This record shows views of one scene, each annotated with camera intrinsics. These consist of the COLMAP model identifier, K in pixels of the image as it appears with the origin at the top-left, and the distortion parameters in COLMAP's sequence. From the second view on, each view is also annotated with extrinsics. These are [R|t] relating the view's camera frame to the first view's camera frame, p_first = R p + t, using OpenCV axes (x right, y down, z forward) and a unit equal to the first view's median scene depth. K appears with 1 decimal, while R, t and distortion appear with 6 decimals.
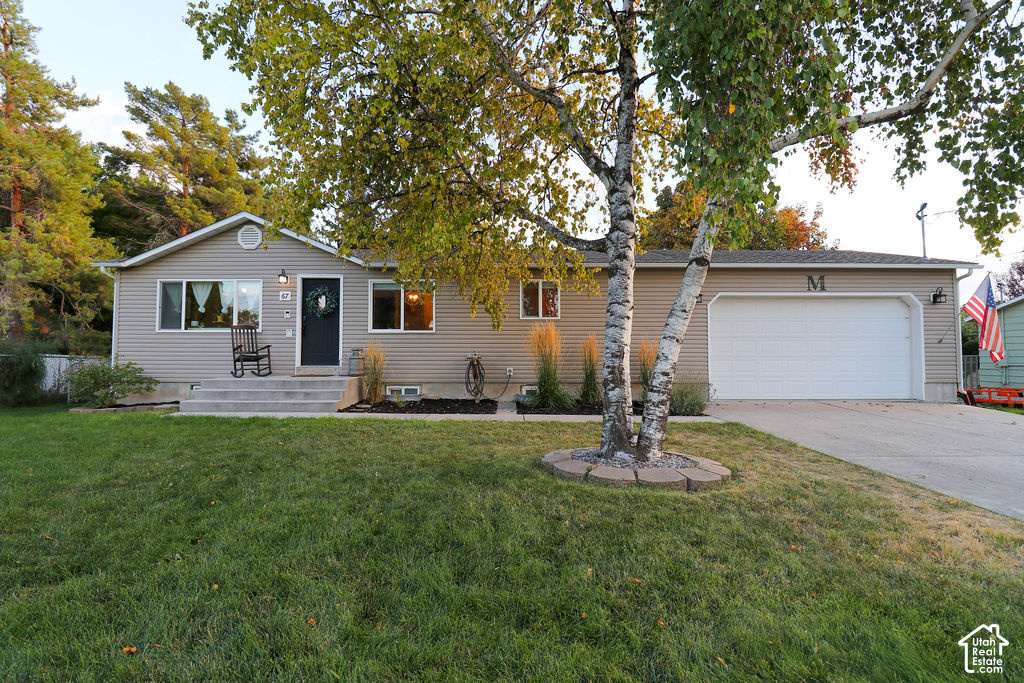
lens RADIAL K [[476.5, 0, 553.0], [0, 476.5, 343.1], [0, 0, 1]] dist [-0.000935, -0.000192]
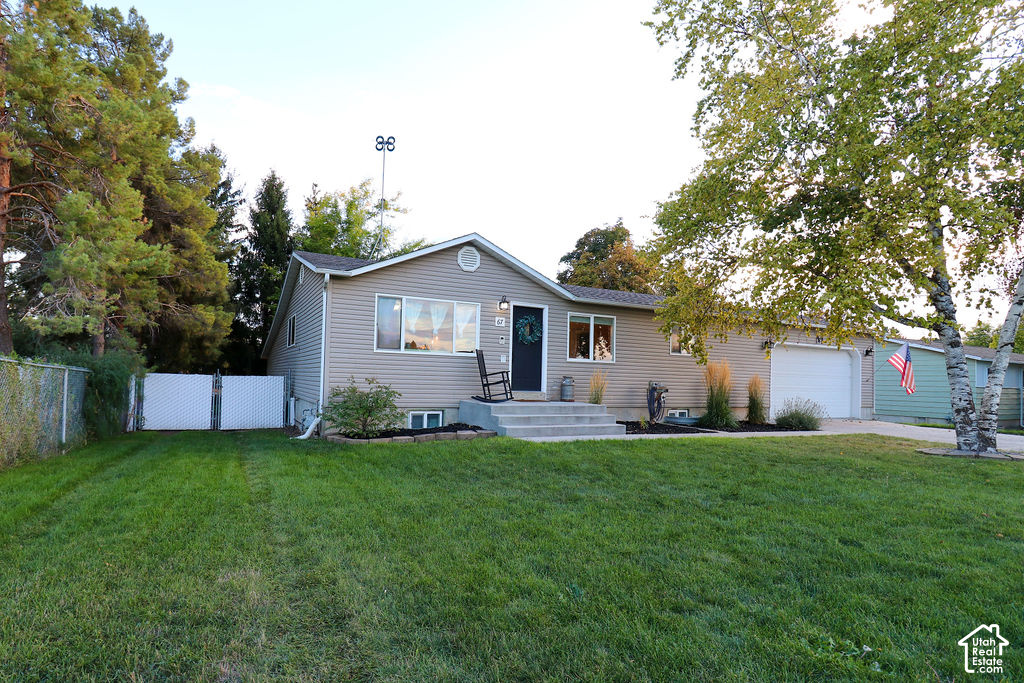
lens RADIAL K [[510.9, 0, 469.0], [0, 510.9, 364.2], [0, 0, 1]] dist [0.001764, 0.000151]
pose [[0.903007, 0.034395, 0.428247, -1.082418], [-0.037644, 0.999291, -0.000882, -0.005477], [-0.427973, -0.015325, 0.903661, 0.048513]]
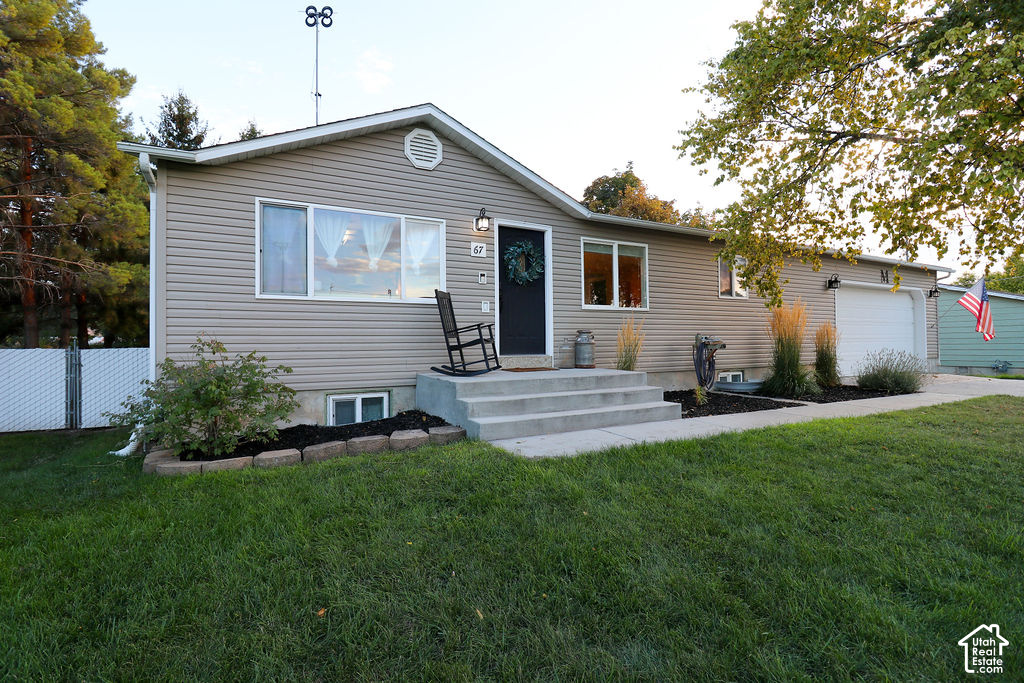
lens RADIAL K [[472.6, 0, 513.0], [0, 472.6, 332.8], [0, 0, 1]] dist [-0.000553, -0.000297]
pose [[0.878554, 0.000580, 0.477643, -0.830430], [-0.002268, 0.999993, 0.002958, 0.013421], [-0.477638, -0.003682, 0.878549, 0.407220]]
